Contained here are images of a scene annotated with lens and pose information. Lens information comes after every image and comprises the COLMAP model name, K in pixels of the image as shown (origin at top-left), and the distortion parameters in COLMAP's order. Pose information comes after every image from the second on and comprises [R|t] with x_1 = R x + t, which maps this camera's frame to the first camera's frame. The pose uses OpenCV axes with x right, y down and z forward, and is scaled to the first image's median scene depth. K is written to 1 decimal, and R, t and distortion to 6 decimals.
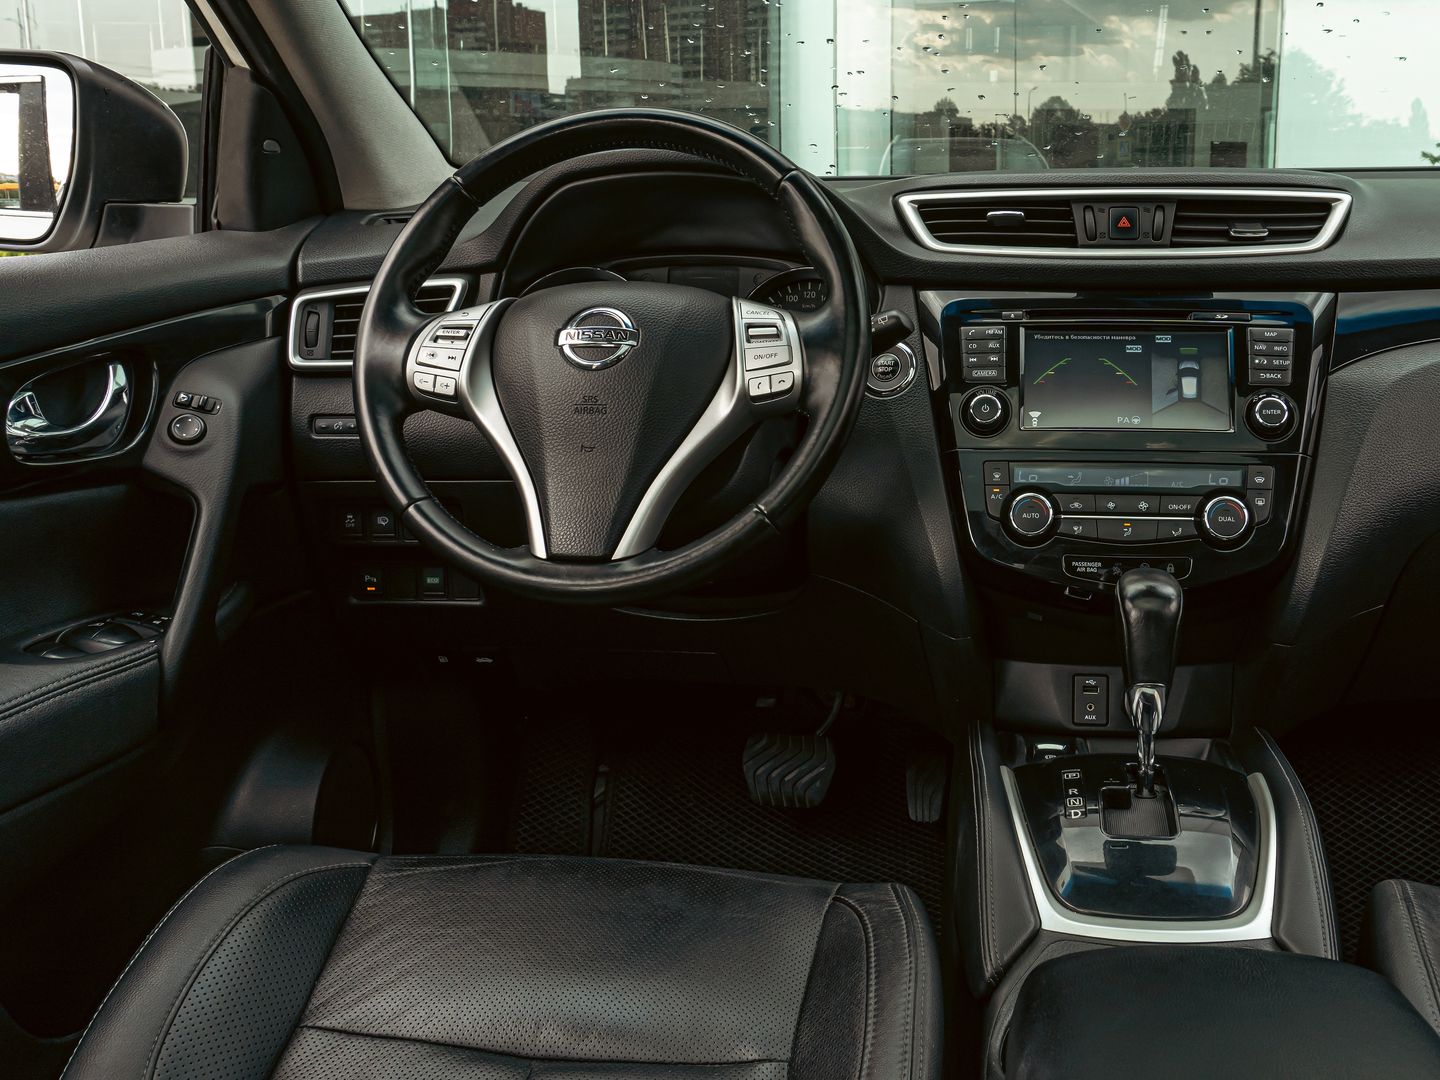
lens RADIAL K [[1370.1, 0, 897.4], [0, 1370.1, 501.3], [0, 0, 1]] dist [-0.014583, -0.011000]
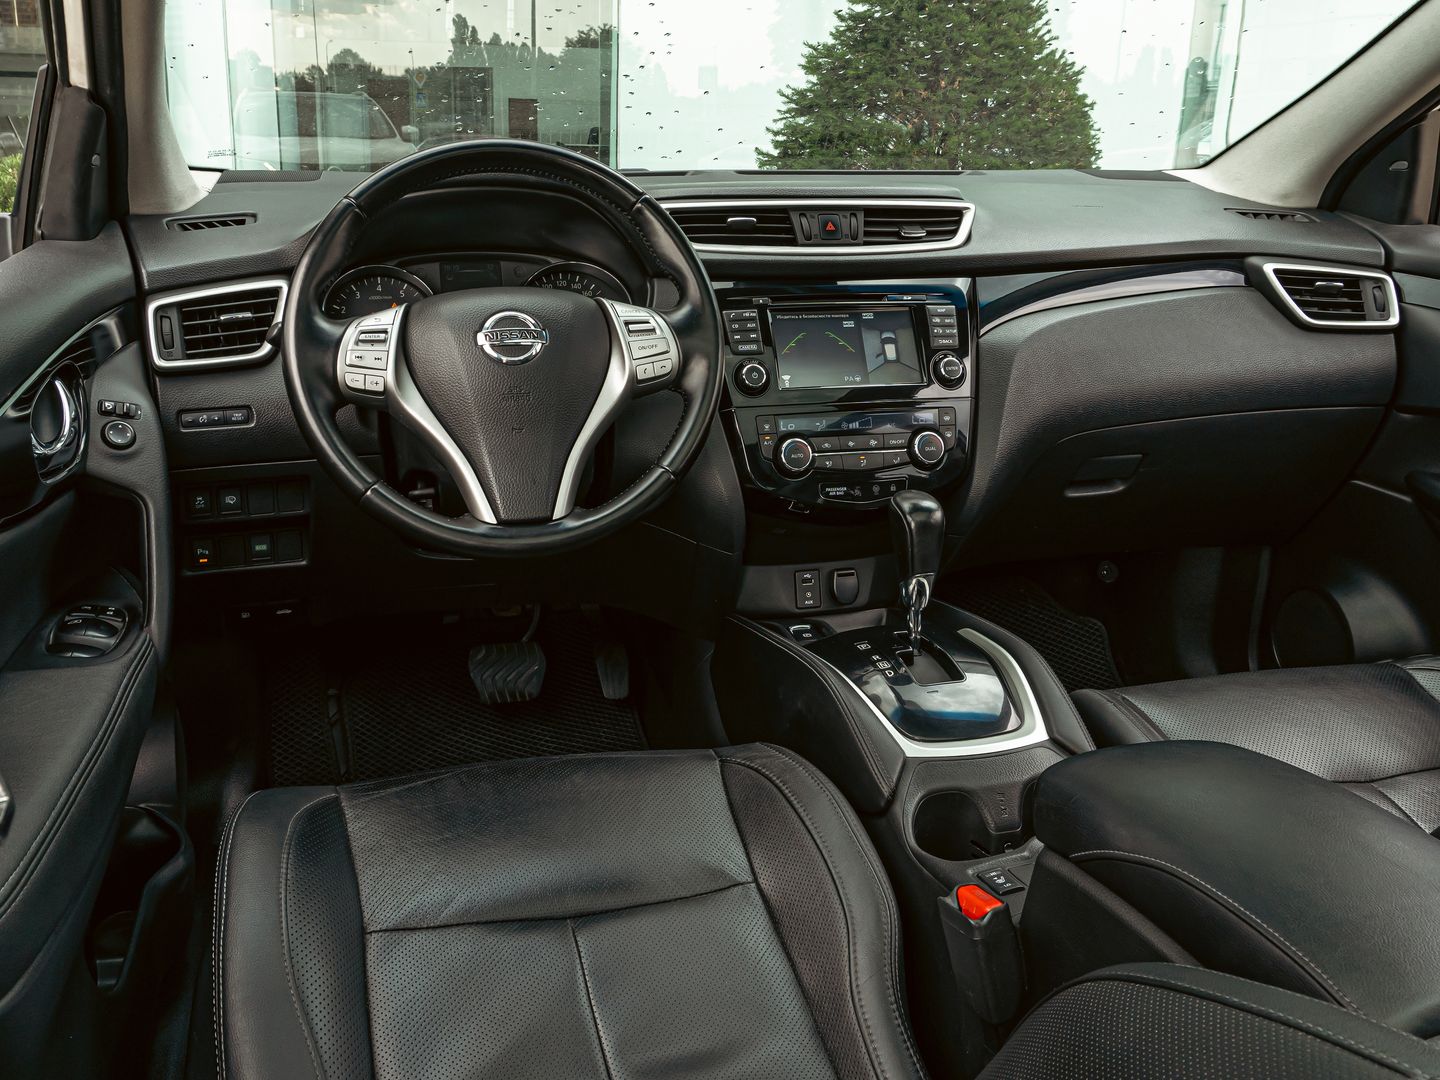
lens RADIAL K [[1170.9, 0, 657.5], [0, 1170.9, 506.7], [0, 0, 1]] dist [-0.035357, -0.000337]
pose [[0.943815, -0.086131, 0.319053, -0.382645], [0.060423, 0.994140, 0.089633, -0.048764], [-0.324903, -0.065318, 0.943489, -0.019126]]
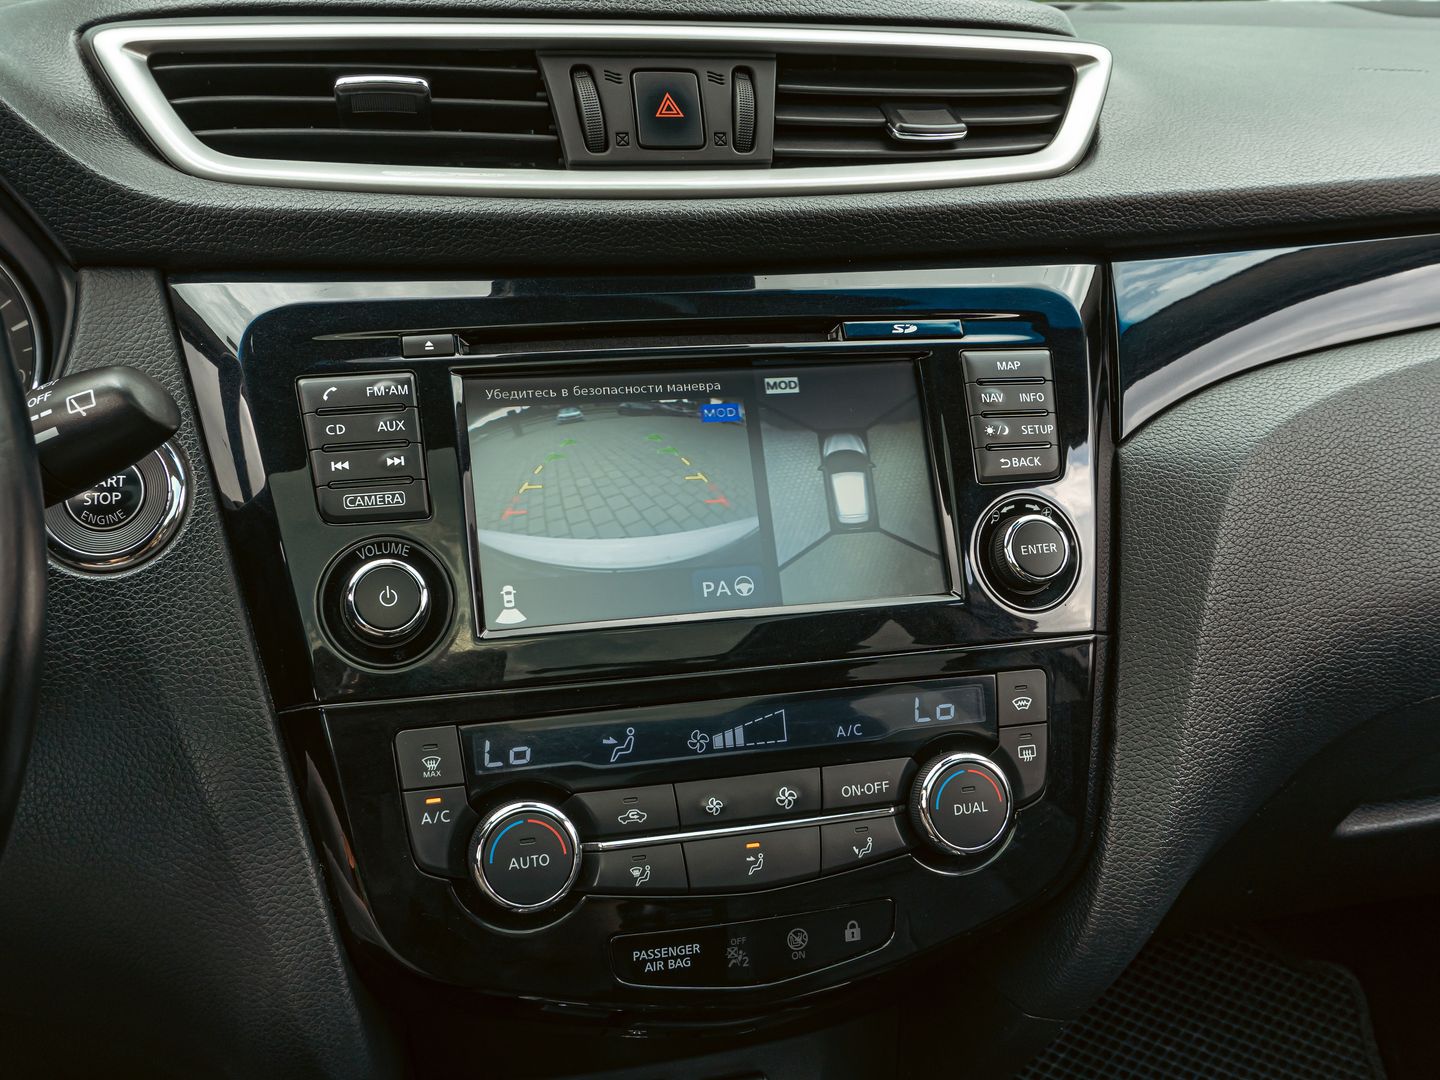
lens RADIAL K [[1518.7, 0, 690.7], [0, 1518.7, 545.4], [0, 0, 1]] dist [0.019092, 0.001537]
pose [[0.936433, -0.091191, 0.338789, -0.000292], [0.057016, 0.992349, 0.109511, -0.124078], [-0.346184, -0.083234, 0.934467, 0.563291]]
